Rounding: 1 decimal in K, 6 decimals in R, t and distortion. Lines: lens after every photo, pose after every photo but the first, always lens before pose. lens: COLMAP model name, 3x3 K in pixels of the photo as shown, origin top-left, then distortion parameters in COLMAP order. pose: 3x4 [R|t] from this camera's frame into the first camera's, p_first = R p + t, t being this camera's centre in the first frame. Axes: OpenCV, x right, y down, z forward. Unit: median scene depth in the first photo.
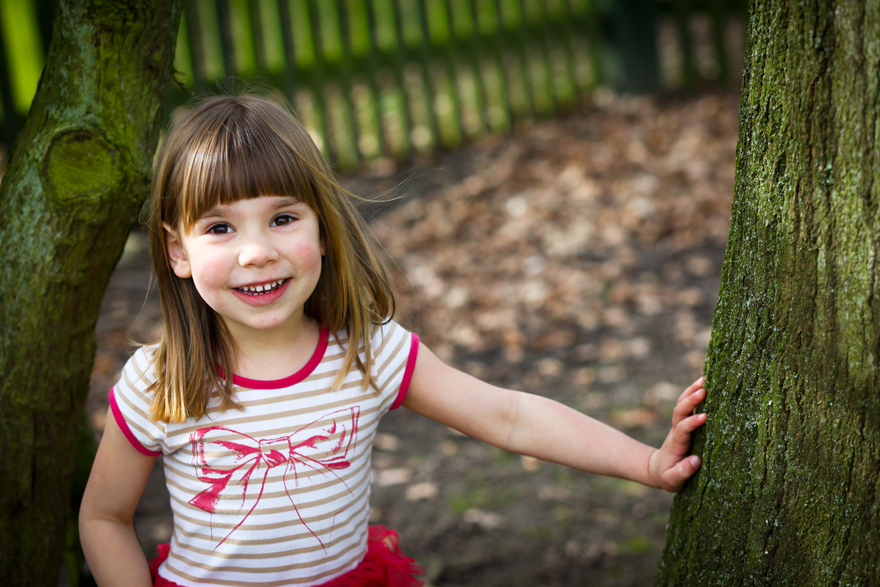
lens RADIAL K [[2259.9, 0, 440.0], [0, 2259.9, 293.5], [0, 0, 1]] dist [0.143556, -2.132921]
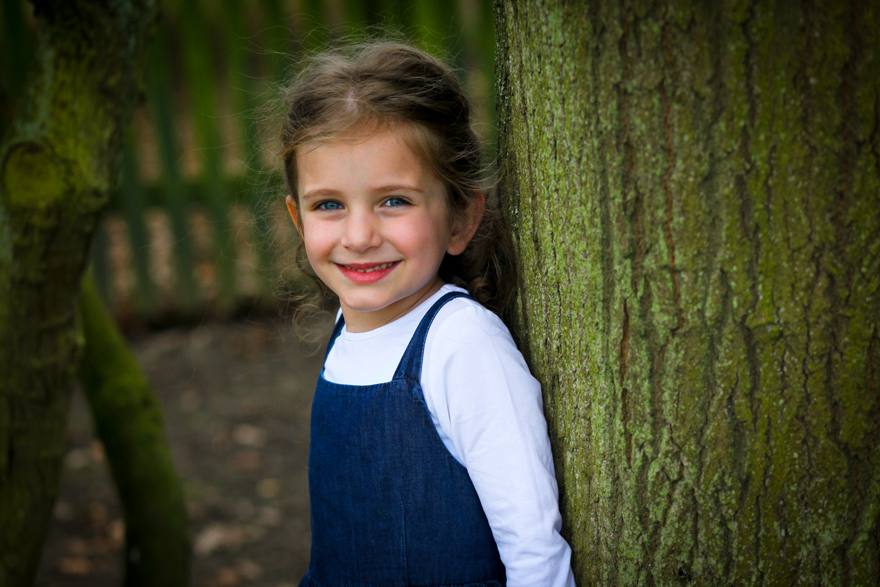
lens RADIAL K [[2259.9, 0, 440.0], [0, 2259.9, 293.5], [0, 0, 1]] dist [0.143556, -2.132921]
pose [[0.949858, 0.082863, -0.301502, 0.369216], [-0.092523, 0.995550, -0.017873, 0.002753], [0.298680, 0.044873, 0.953298, 0.002151]]
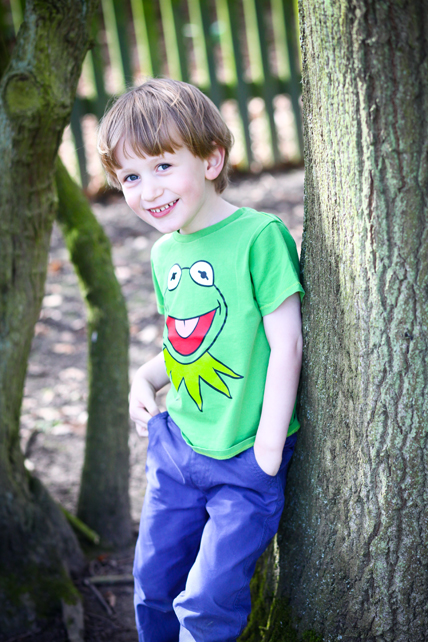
lens RADIAL K [[1648.7, 0, 213.9], [0, 1648.7, 334.4], [0, 0, 1]] dist [0.143556, -2.132921]
pose [[0.925060, 0.114293, -0.362218, 0.465289], [-0.088412, 0.992251, 0.087298, 0.003438], [0.369389, -0.048732, 0.927996, -0.151379]]
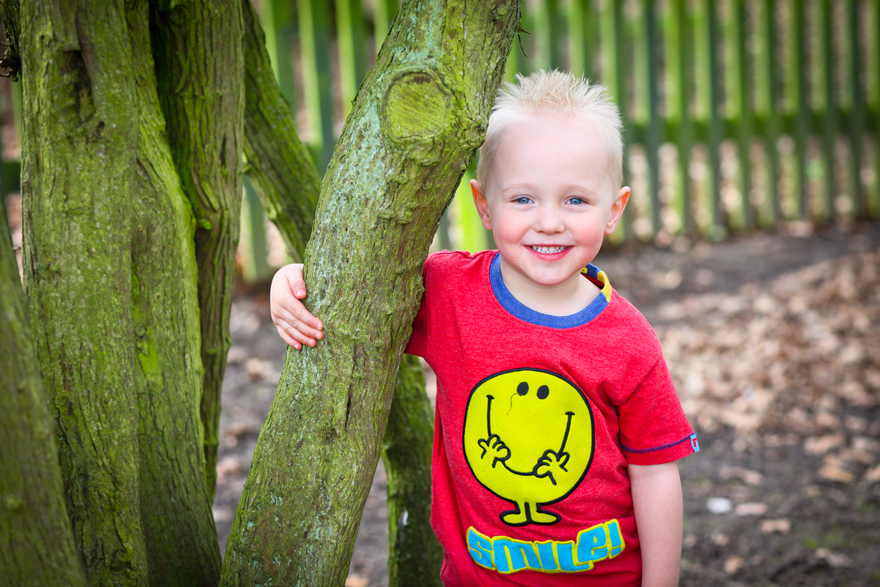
lens RADIAL K [[2259.9, 0, 440.0], [0, 2259.9, 293.5], [0, 0, 1]] dist [0.143556, -2.132921]
pose [[0.973923, 0.103795, -0.201744, 0.071315], [-0.112026, 0.993259, -0.029789, 0.059170], [0.197292, 0.051613, 0.978985, -0.018551]]
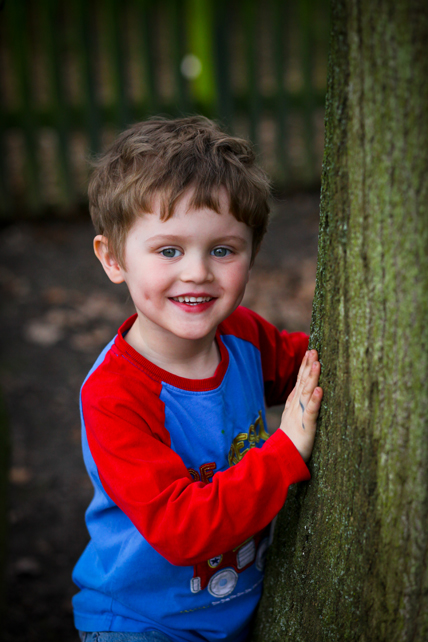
lens RADIAL K [[1648.7, 0, 213.9], [0, 1648.7, 334.4], [0, 0, 1]] dist [0.143556, -2.132921]
pose [[0.951910, 0.148953, -0.267733, 0.271851], [-0.133497, 0.988196, 0.075142, -0.045722], [0.275765, -0.035787, 0.960559, 0.166919]]
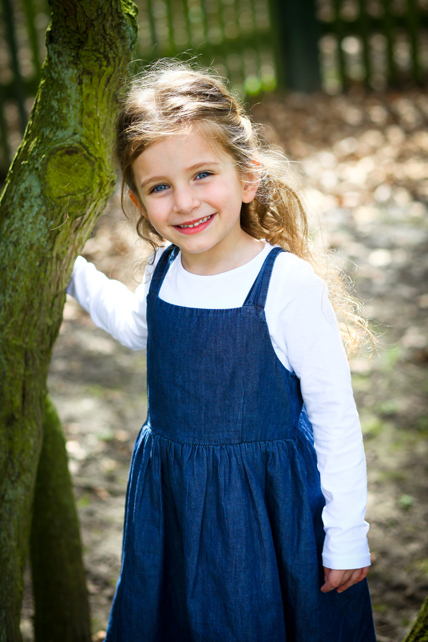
lens RADIAL K [[1648.7, 0, 213.9], [0, 1648.7, 334.4], [0, 0, 1]] dist [0.143556, -2.132921]
pose [[0.997269, -0.013119, 0.072684, -0.144551], [0.008363, 0.997827, 0.065360, -0.023132], [-0.073384, -0.064574, 0.995211, -0.009351]]
